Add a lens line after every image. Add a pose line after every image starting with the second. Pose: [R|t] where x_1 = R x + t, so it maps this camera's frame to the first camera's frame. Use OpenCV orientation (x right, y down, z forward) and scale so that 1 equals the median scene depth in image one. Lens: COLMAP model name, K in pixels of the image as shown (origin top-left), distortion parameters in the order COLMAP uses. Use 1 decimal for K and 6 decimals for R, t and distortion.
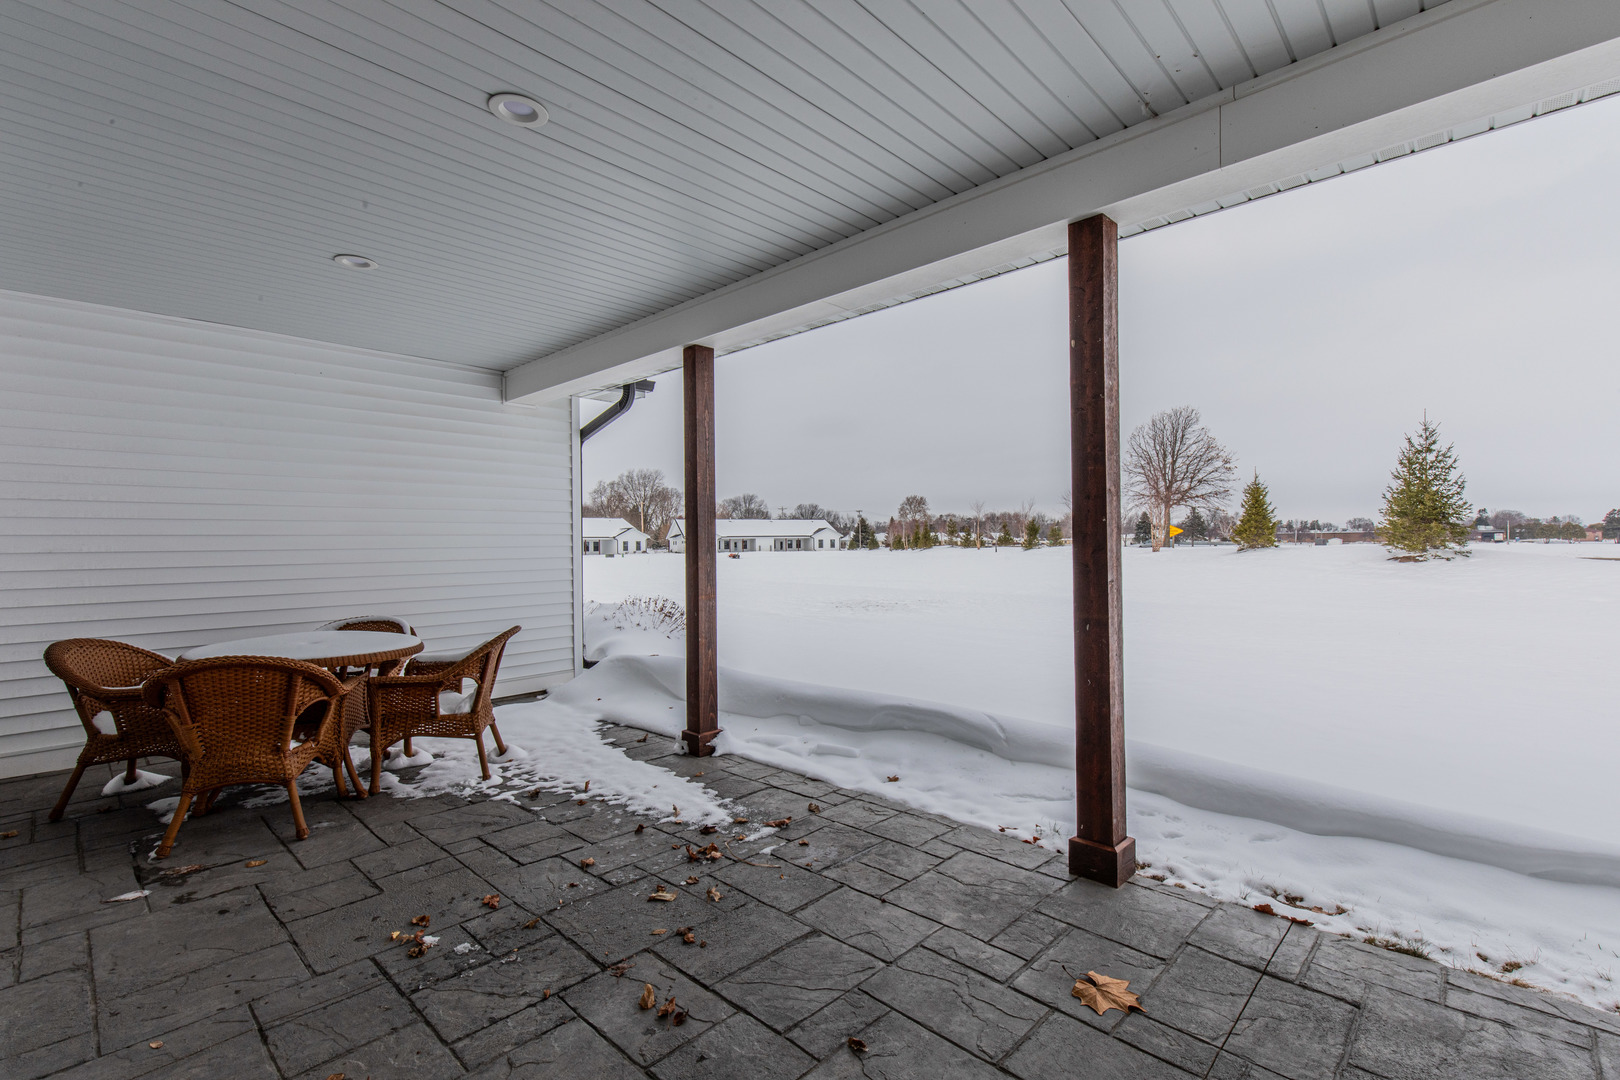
lens RADIAL K [[730.4, 0, 820.0], [0, 730.4, 538.5], [0, 0, 1]] dist [0.004743, -0.000689]
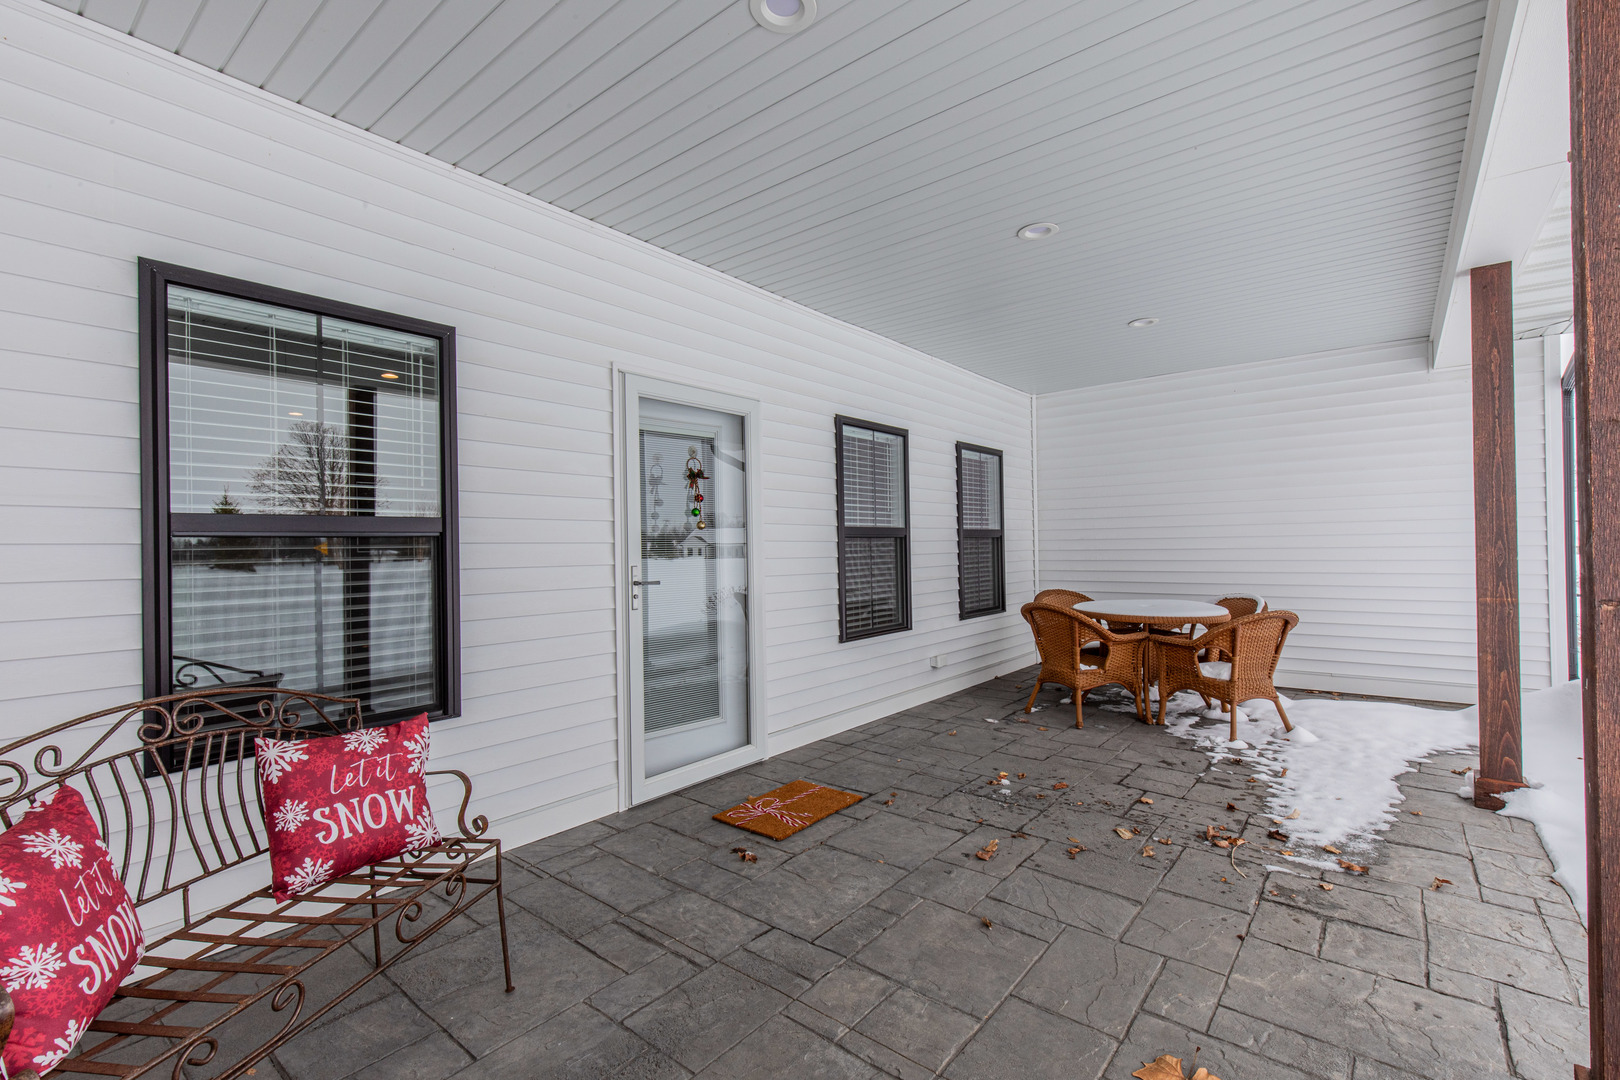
lens RADIAL K [[730.4, 0, 819.5], [0, 730.4, 541.0], [0, 0, 1]] dist [0.004743, -0.000689]
pose [[0.076779, 0.005195, -0.997035, 0.680280], [0.019322, 0.999791, 0.006698, 0.001216], [0.996861, -0.019779, 0.076663, 0.318593]]
